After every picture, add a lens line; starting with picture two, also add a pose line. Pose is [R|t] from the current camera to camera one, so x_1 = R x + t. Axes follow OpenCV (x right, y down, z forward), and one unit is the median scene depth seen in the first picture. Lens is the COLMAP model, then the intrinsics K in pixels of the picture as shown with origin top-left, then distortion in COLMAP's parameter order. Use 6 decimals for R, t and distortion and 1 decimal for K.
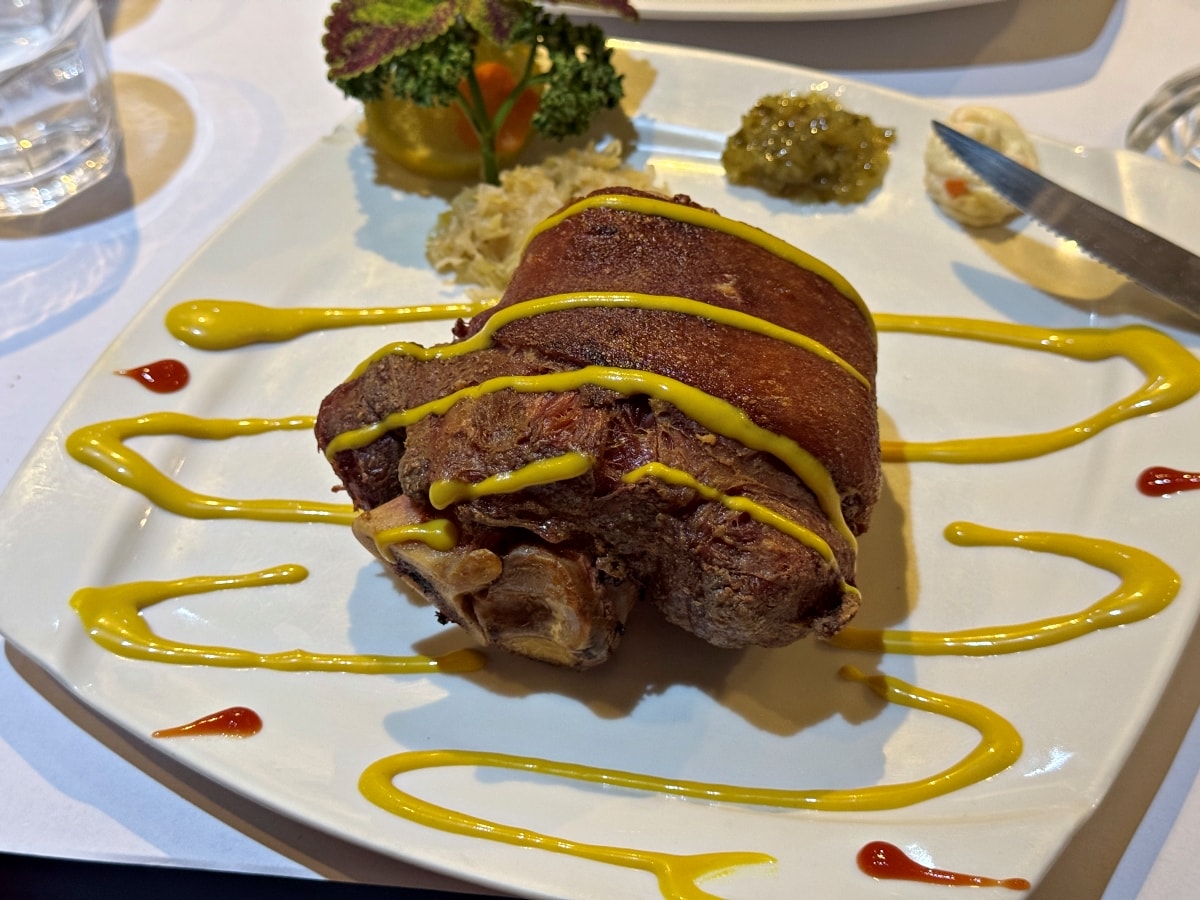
lens RADIAL K [[1681.9, 0, 601.1], [0, 1681.9, 450.8], [0, 0, 1]] dist [0.123319, 0.000000]
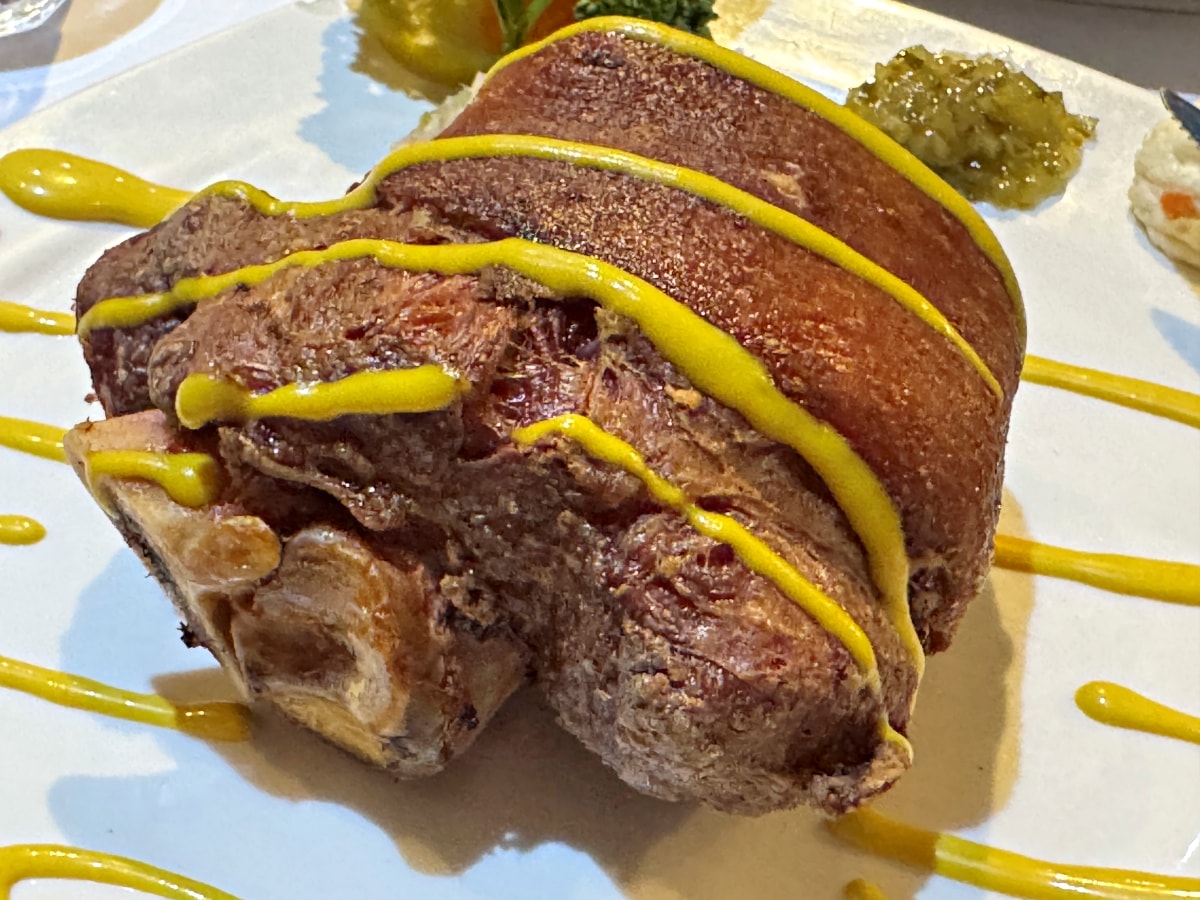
lens RADIAL K [[1655.9, 0, 510.5], [0, 1655.9, 456.1], [0, 0, 1]] dist [0.011667, 0.000000]
pose [[0.970828, 0.205374, -0.123750, 0.074480], [-0.216218, 0.972931, -0.081583, 0.063196], [0.103645, 0.105960, 0.988954, 0.448855]]
